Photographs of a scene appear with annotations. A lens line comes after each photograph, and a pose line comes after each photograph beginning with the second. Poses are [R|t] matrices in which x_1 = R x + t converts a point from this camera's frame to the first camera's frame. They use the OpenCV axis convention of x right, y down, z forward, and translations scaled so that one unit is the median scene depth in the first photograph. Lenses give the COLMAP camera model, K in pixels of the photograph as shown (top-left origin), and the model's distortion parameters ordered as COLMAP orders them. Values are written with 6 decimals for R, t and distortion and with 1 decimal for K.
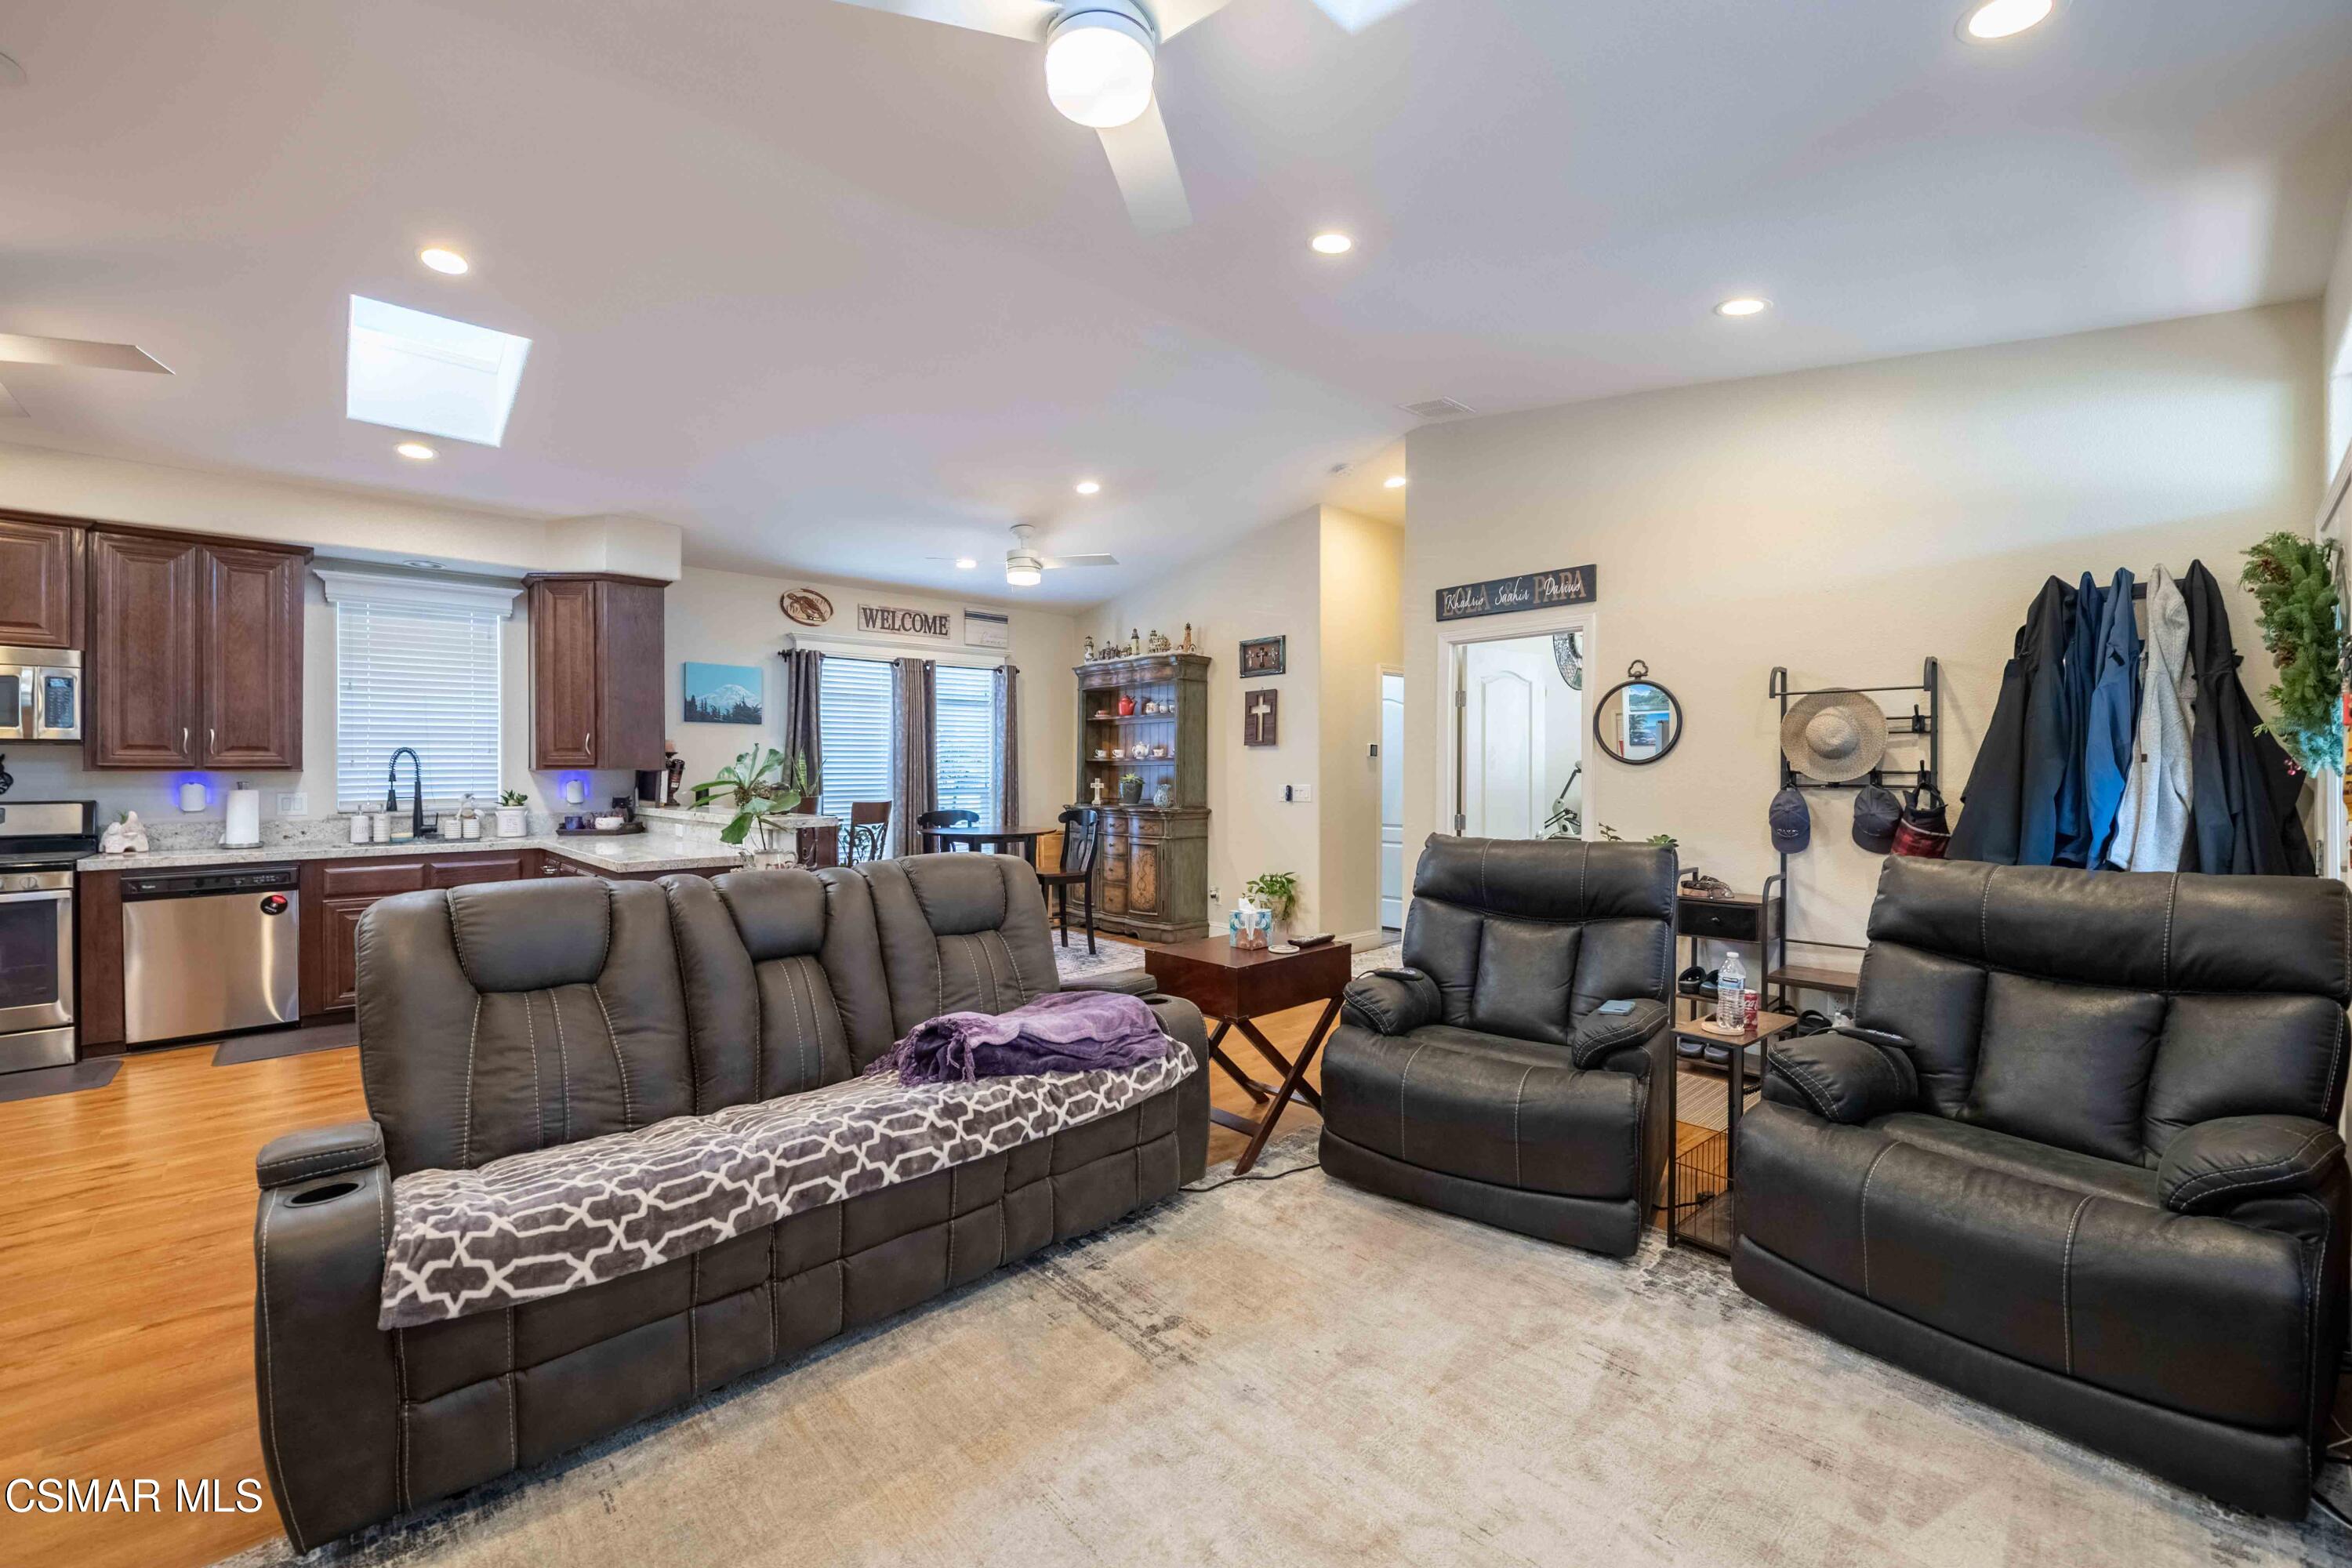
lens RADIAL K [[933.7, 0, 1176.0], [0, 933.7, 784.0], [0, 0, 1]] dist [-0.000322, -0.000120]
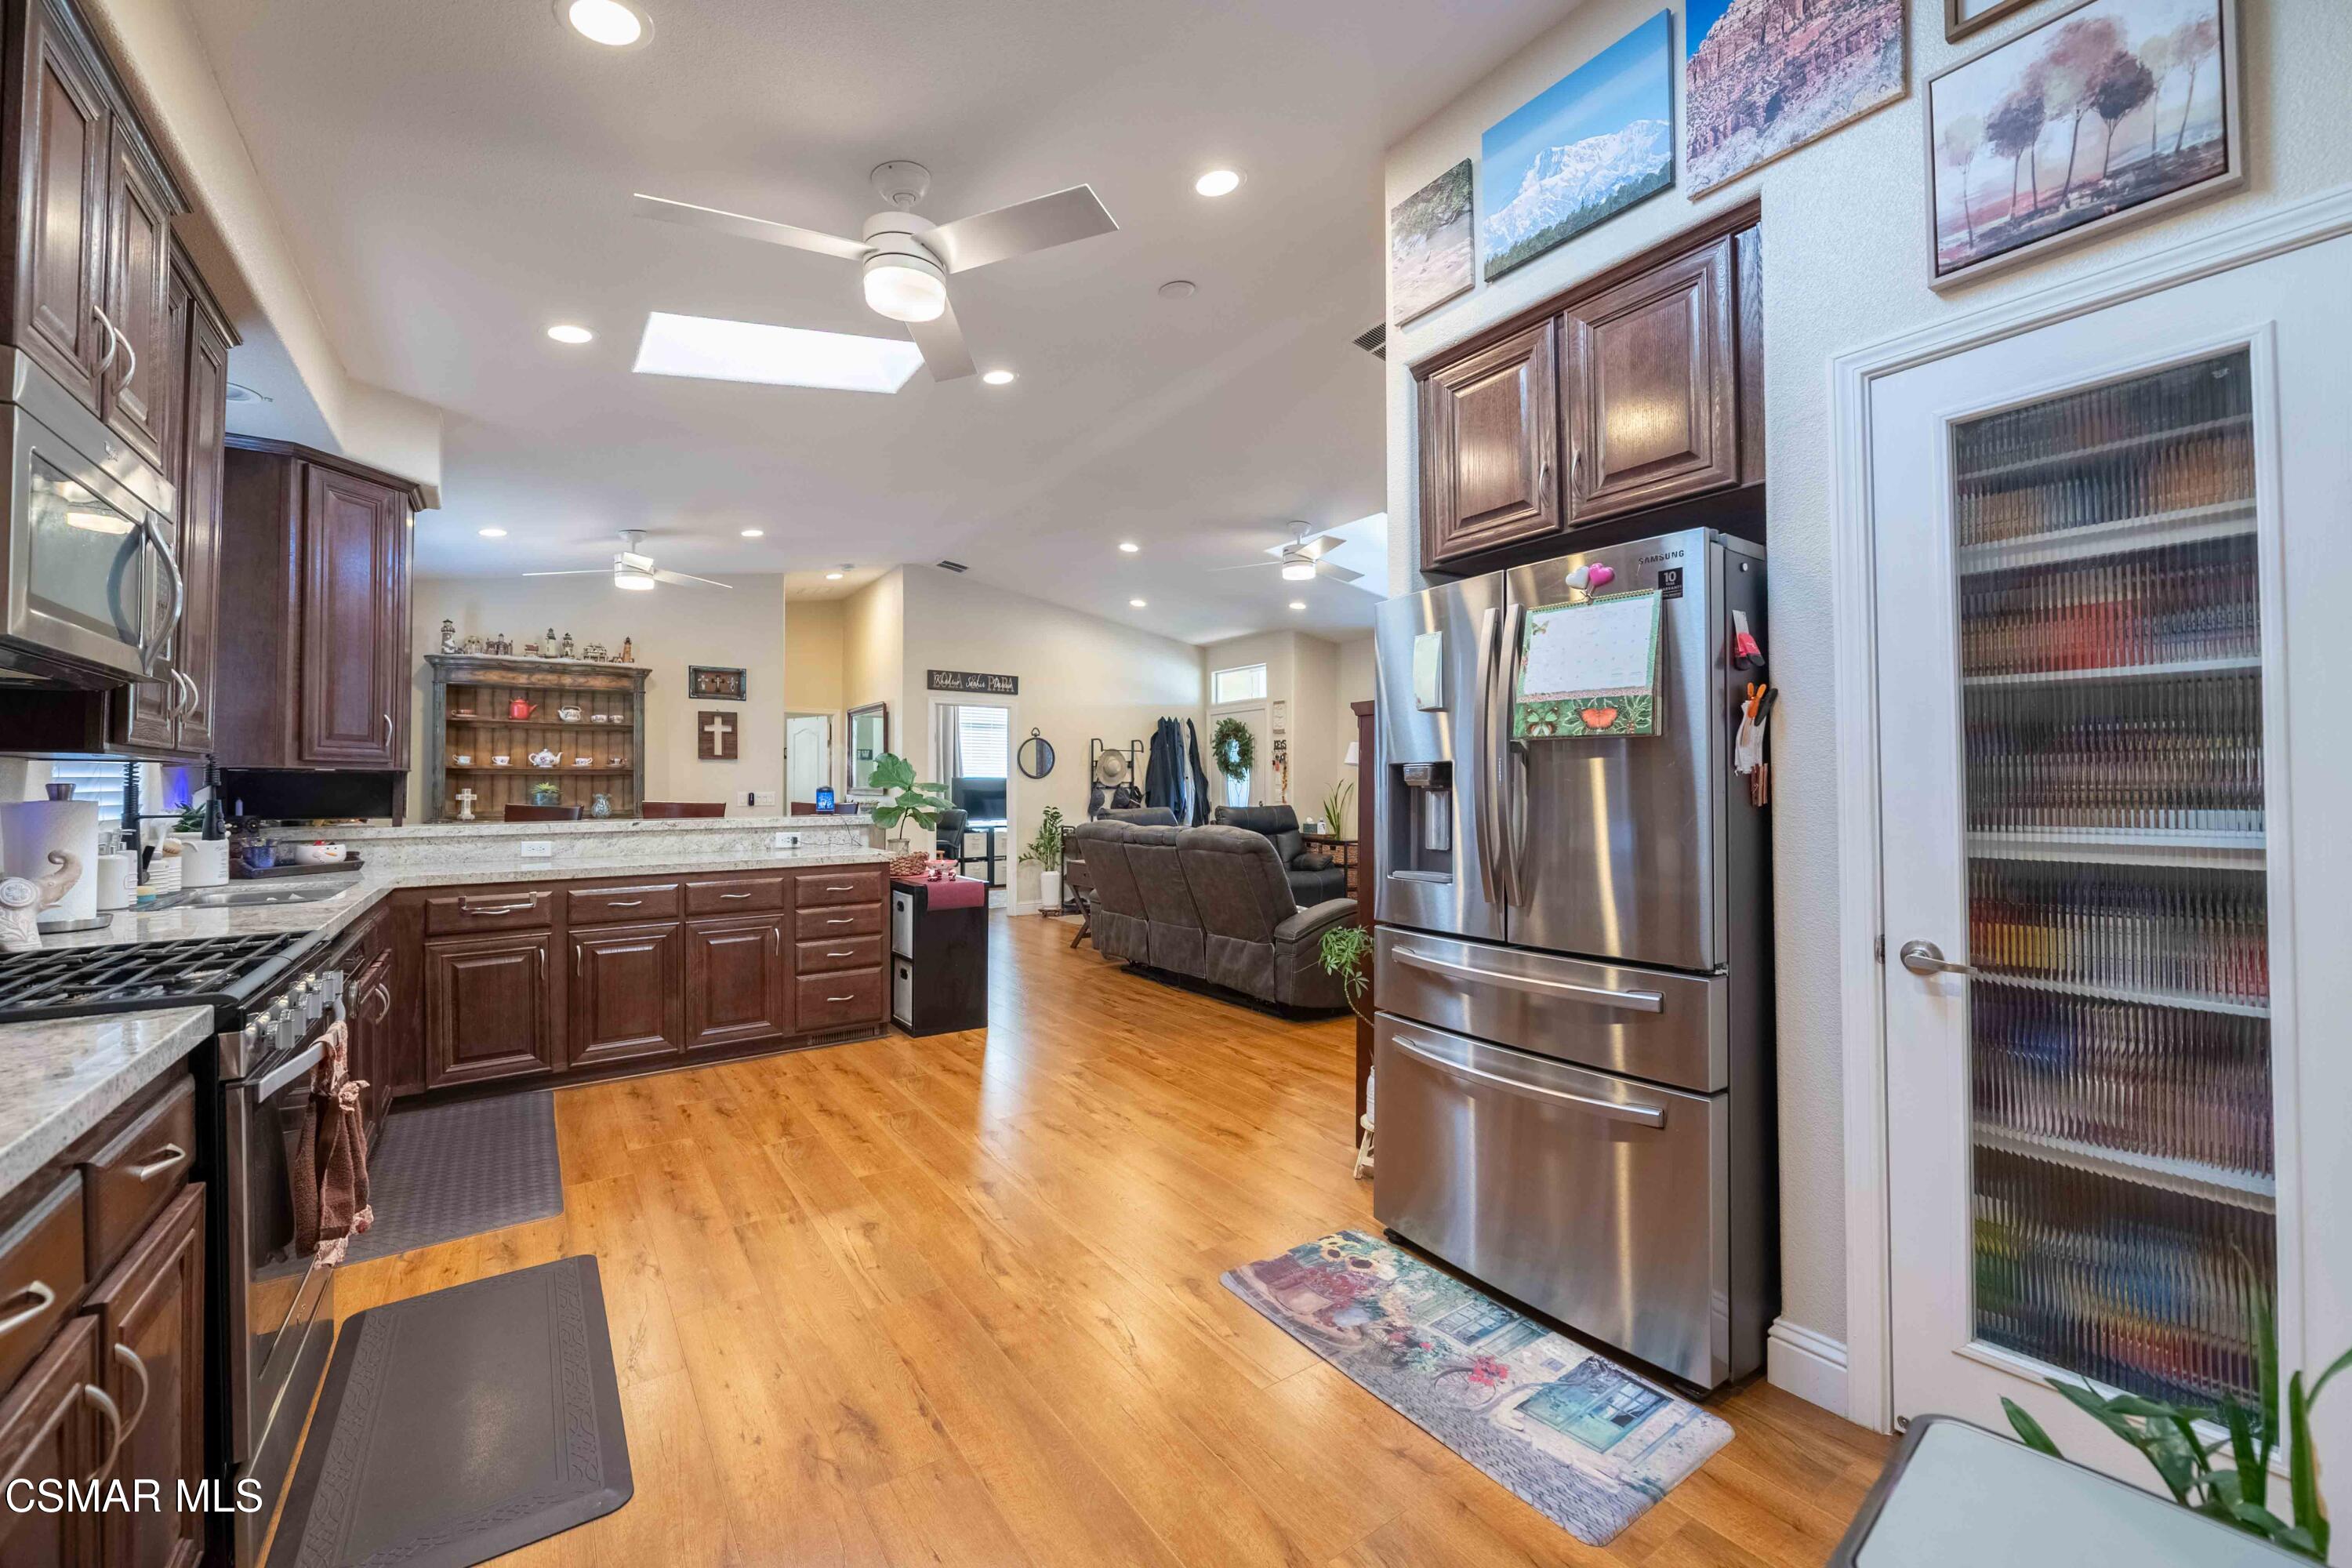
lens RADIAL K [[929.0, 0, 1172.0], [0, 929.0, 778.2], [0, 0, 1]] dist [-0.000229, -0.003611]
pose [[0.136395, 0.012112, 0.990581, -1.296446], [0.015350, 0.999779, -0.014339, 0.010022], [-0.990536, 0.017161, 0.136179, 0.377547]]
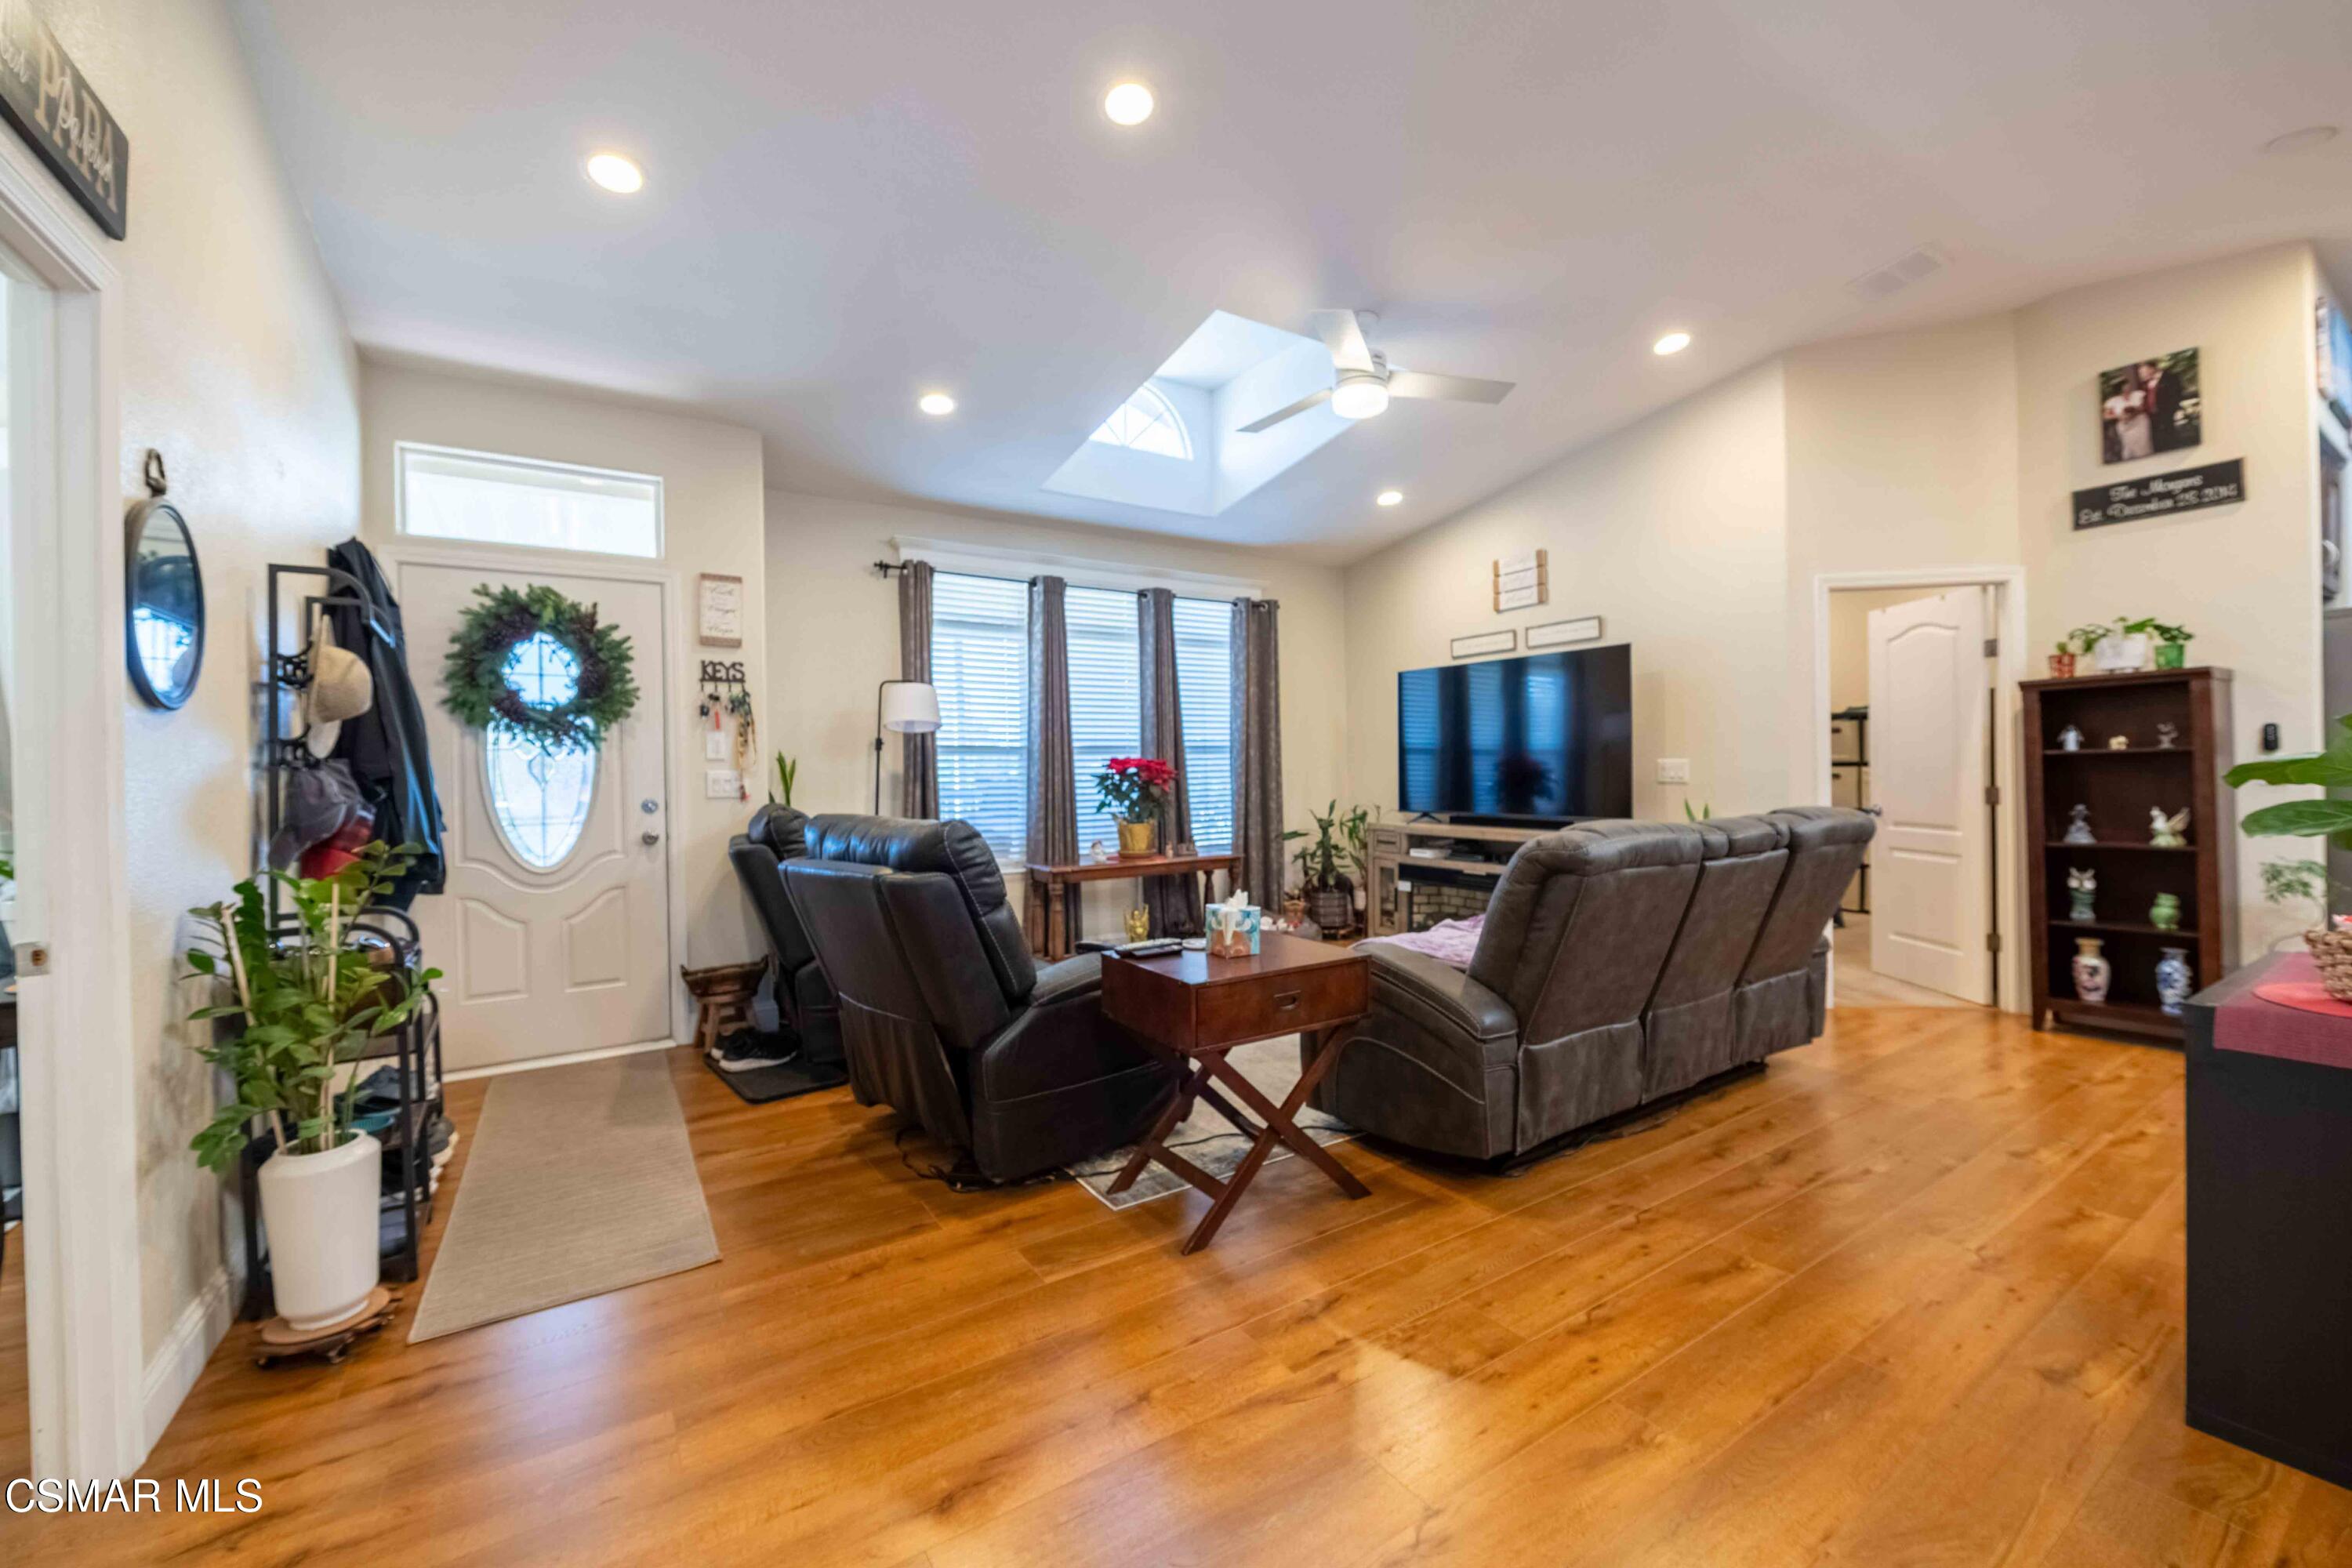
lens RADIAL K [[929.0, 0, 1172.0], [0, 929.0, 778.2], [0, 0, 1]] dist [-0.000229, -0.003611]
pose [[-0.985273, 0.015143, 0.170319, 0.001107], [0.018962, 0.999603, 0.020817, 0.006263], [-0.169936, 0.023740, -0.985169, 1.156762]]
